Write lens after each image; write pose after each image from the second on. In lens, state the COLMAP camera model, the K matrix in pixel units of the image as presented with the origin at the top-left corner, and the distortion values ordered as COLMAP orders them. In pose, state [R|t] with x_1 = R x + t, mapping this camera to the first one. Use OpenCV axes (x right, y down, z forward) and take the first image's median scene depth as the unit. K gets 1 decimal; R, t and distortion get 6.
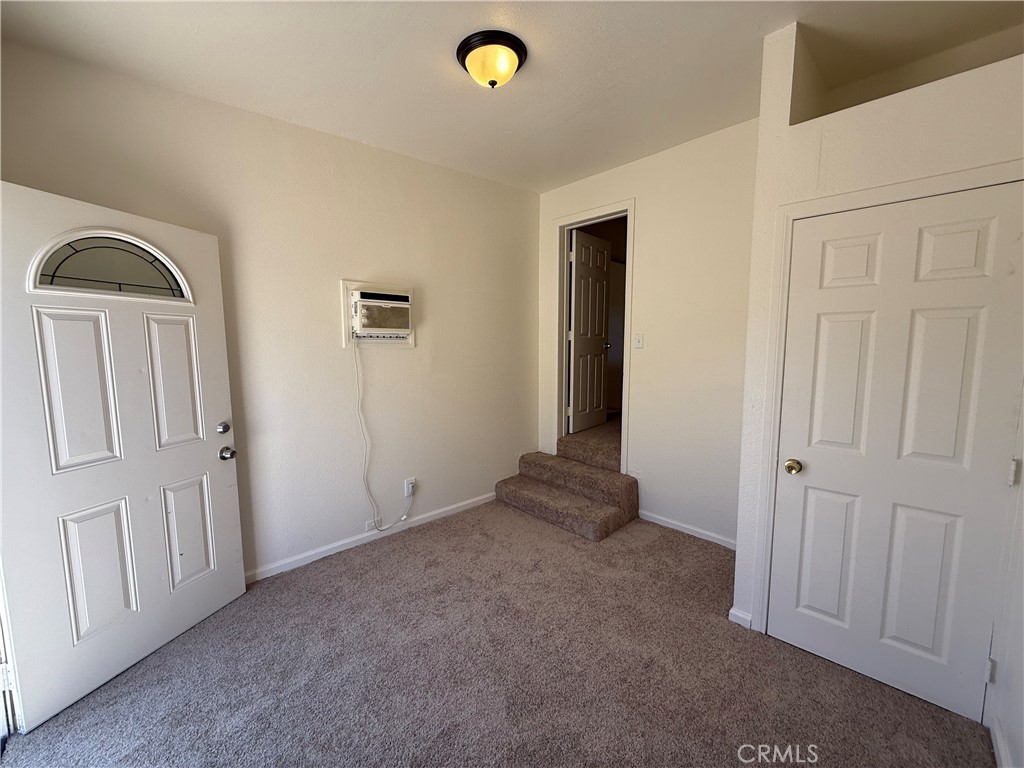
lens RADIAL K [[408.2, 0, 512.0], [0, 408.2, 384.0], [0, 0, 1]] dist [0.000640, -0.000057]
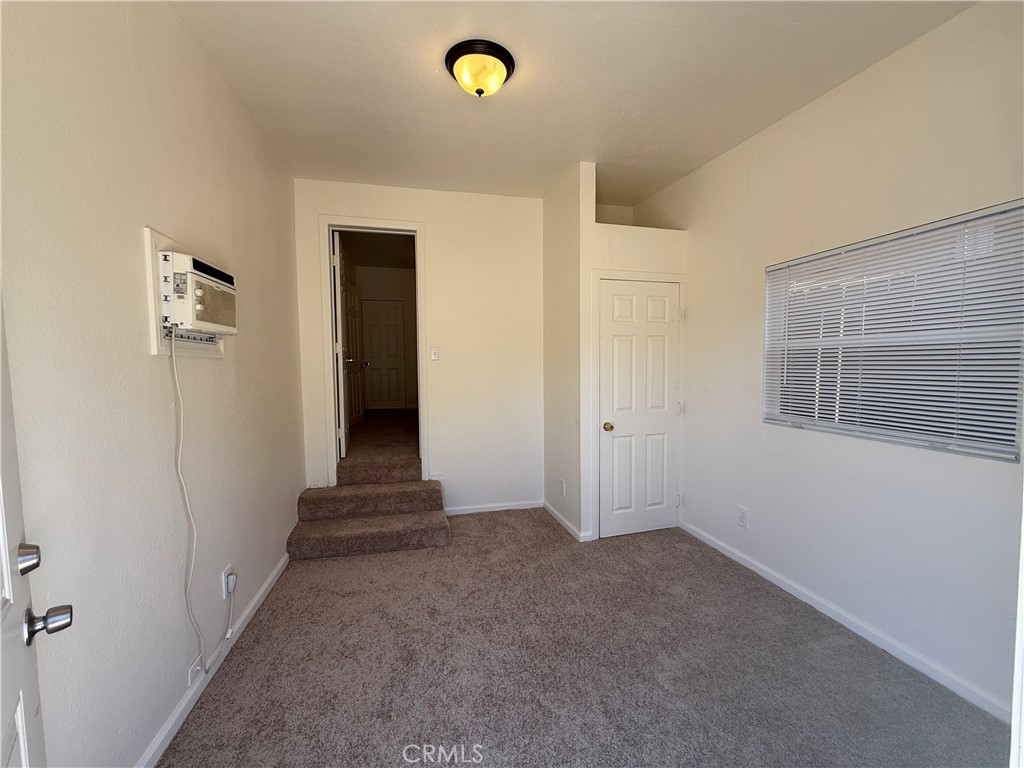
lens RADIAL K [[408.2, 0, 512.0], [0, 408.2, 384.0], [0, 0, 1]] dist [0.000640, -0.000057]
pose [[0.502791, -0.049974, 0.862962, -0.571793], [0.093133, 0.995648, 0.003395, -0.008608], [-0.859376, 0.078663, 0.505257, 0.299645]]
